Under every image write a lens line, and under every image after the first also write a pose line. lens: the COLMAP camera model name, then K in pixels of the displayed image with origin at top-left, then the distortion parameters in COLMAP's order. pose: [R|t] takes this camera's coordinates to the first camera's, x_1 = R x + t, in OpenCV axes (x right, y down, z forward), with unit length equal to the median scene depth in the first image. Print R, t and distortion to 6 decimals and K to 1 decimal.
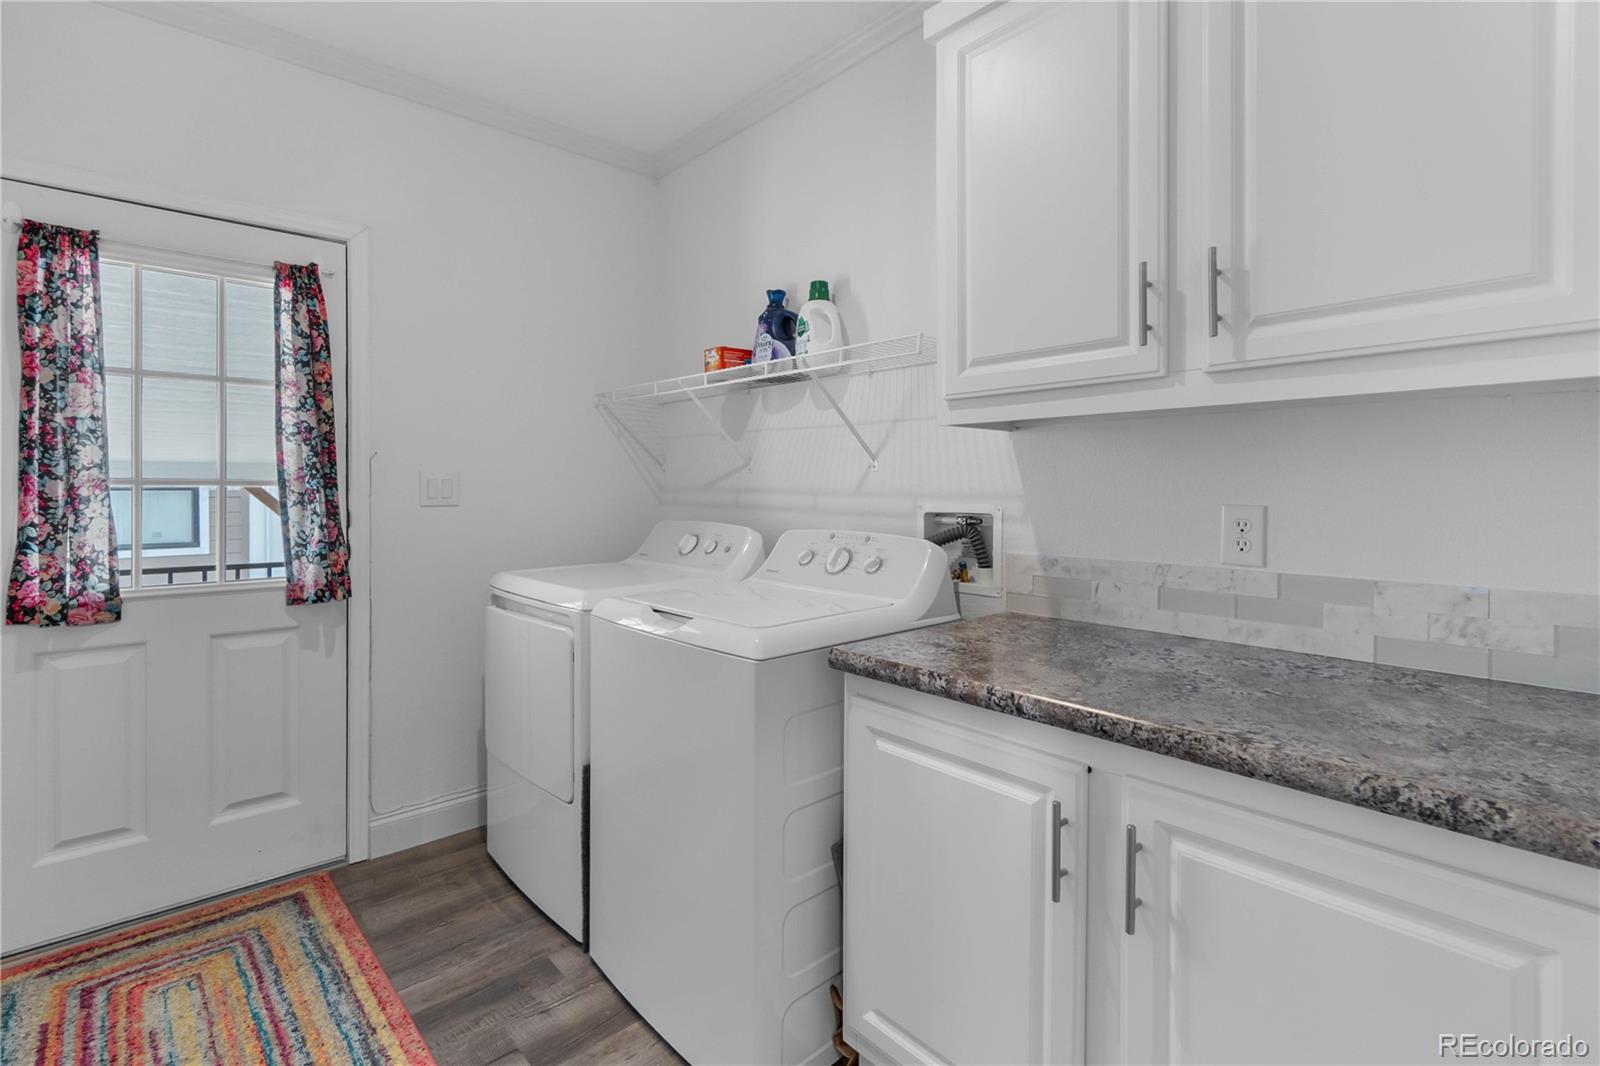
lens RADIAL K [[722.7, 0, 795.4], [0, 722.7, 483.3], [0, 0, 1]] dist [0.000133, 0.000192]
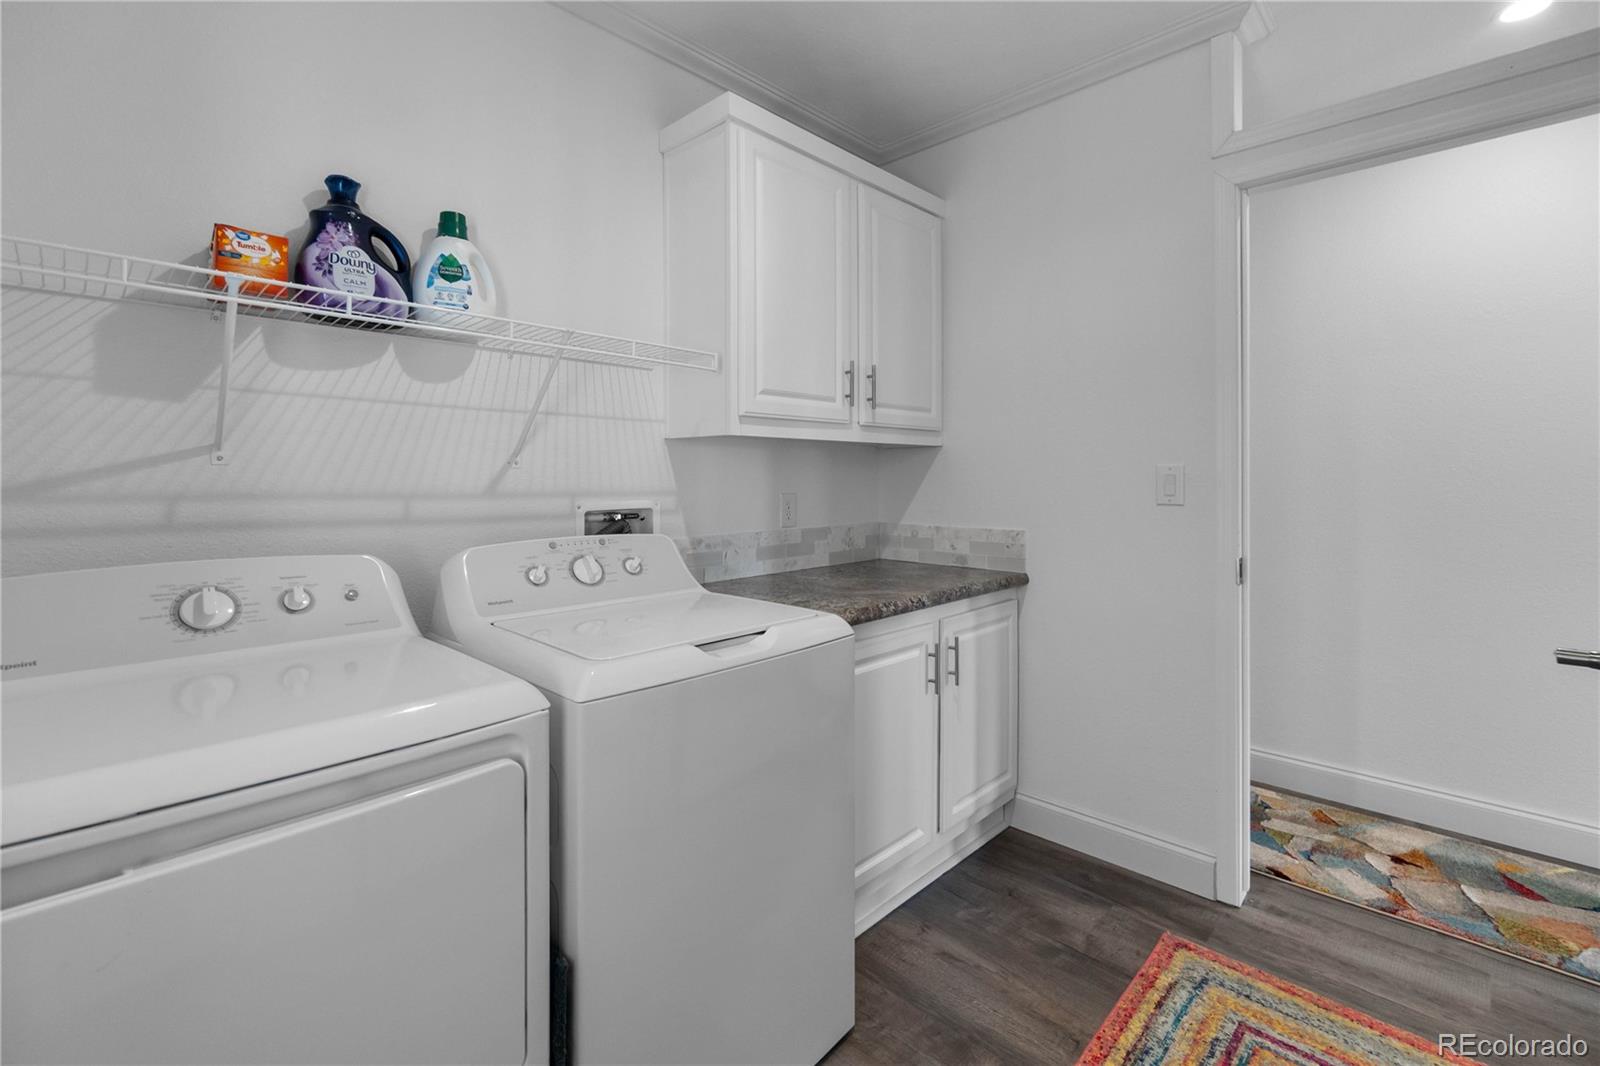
lens RADIAL K [[722.7, 0, 795.4], [0, 722.7, 483.3], [0, 0, 1]] dist [0.000133, 0.000192]
pose [[-0.055315, -0.011766, 0.998400, -0.838643], [-0.003796, 0.999926, 0.011574, -0.010981], [-0.998462, -0.003150, -0.055356, 0.783466]]
